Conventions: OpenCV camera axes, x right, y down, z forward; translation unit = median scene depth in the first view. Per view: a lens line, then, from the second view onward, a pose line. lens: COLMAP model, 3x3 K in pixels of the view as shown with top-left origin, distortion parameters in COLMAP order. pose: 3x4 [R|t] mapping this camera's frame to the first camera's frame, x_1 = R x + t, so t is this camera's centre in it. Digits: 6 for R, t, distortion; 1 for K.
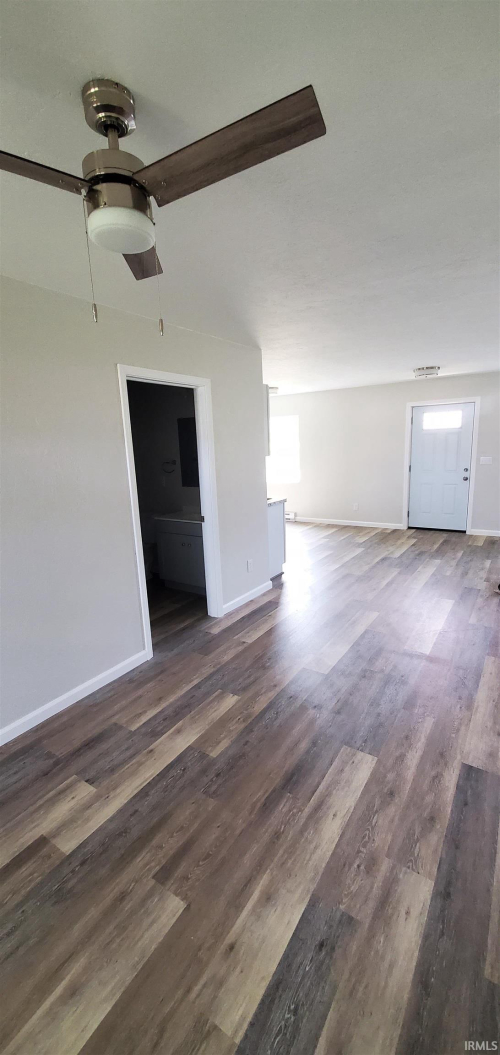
lens RADIAL K [[416.2, 0, 252.2], [0, 416.2, 533.8], [0, 0, 1]] dist [0.003123, -0.001301]
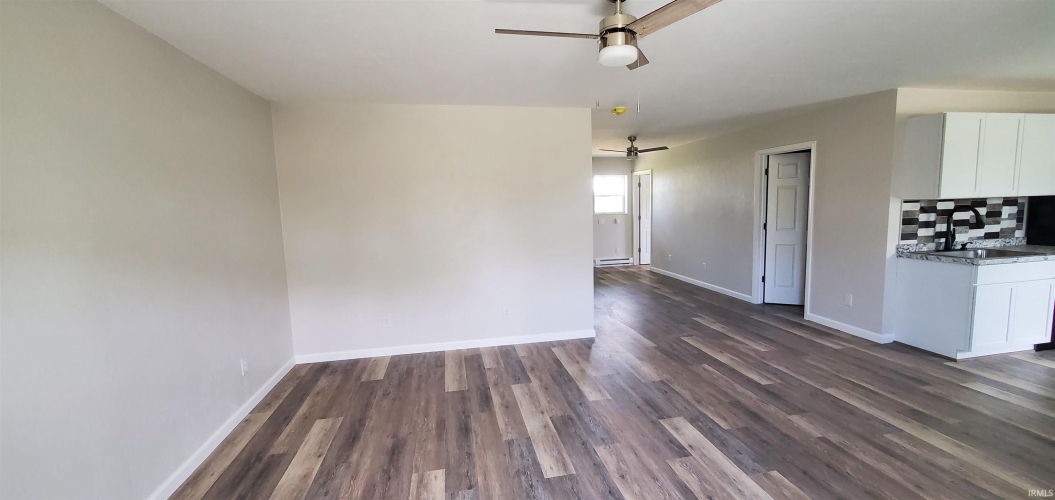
lens RADIAL K [[416.2, 0, 528.8], [0, 416.2, 249.0], [0, 0, 1]] dist [0.003123, -0.001301]
pose [[-0.707664, 0.137777, -0.692986, 2.880430], [-0.090504, 0.955047, 0.282300, -0.610156], [0.700729, 0.262492, -0.663383, 2.467453]]
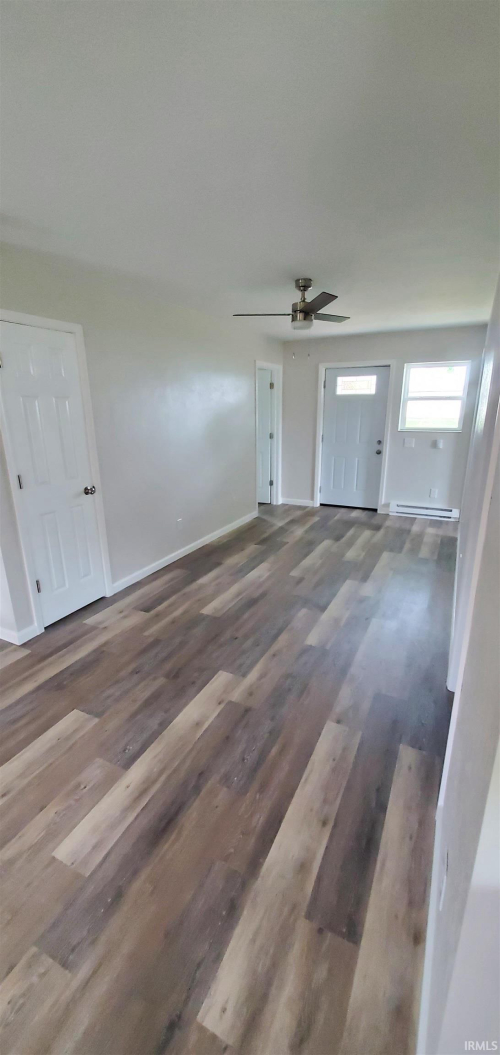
lens RADIAL K [[416.2, 0, 252.0], [0, 416.2, 530.5], [0, 0, 1]] dist [0.003123, -0.001301]
pose [[-0.990362, 0.083104, -0.110803, 0.279298], [0.019136, 0.874422, 0.484789, -0.537651], [0.137176, 0.477996, -0.867584, 2.478911]]
